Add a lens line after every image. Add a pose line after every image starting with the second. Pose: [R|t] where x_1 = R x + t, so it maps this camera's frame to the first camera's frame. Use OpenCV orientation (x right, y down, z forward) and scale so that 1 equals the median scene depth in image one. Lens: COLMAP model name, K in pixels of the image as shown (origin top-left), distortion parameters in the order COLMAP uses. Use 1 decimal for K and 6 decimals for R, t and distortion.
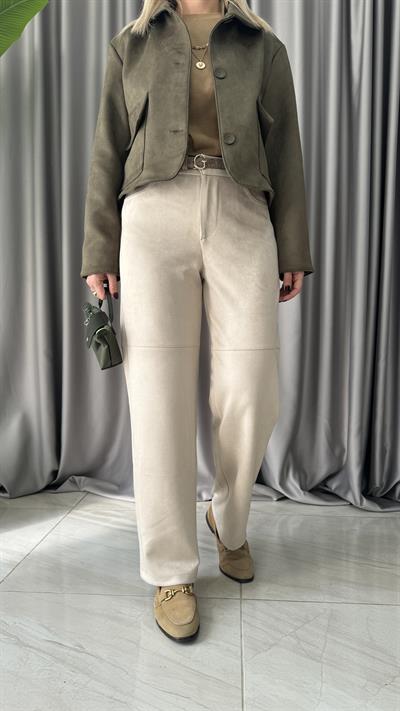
lens RADIAL K [[560.2, 0, 200.0], [0, 560.2, 355.5], [0, 0, 1]] dist [0.008321, 0.001986]
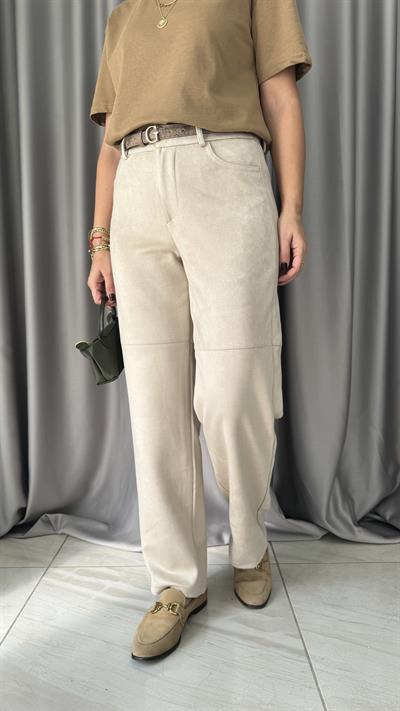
lens RADIAL K [[542.5, 0, 186.0], [0, 542.5, 340.0], [0, 0, 1]] dist [-0.000561, -0.000085]
pose [[0.997888, -0.023640, 0.060499, -0.079250], [0.023551, 0.999720, 0.002185, -0.016019], [-0.060534, -0.000755, 0.998166, 0.266582]]
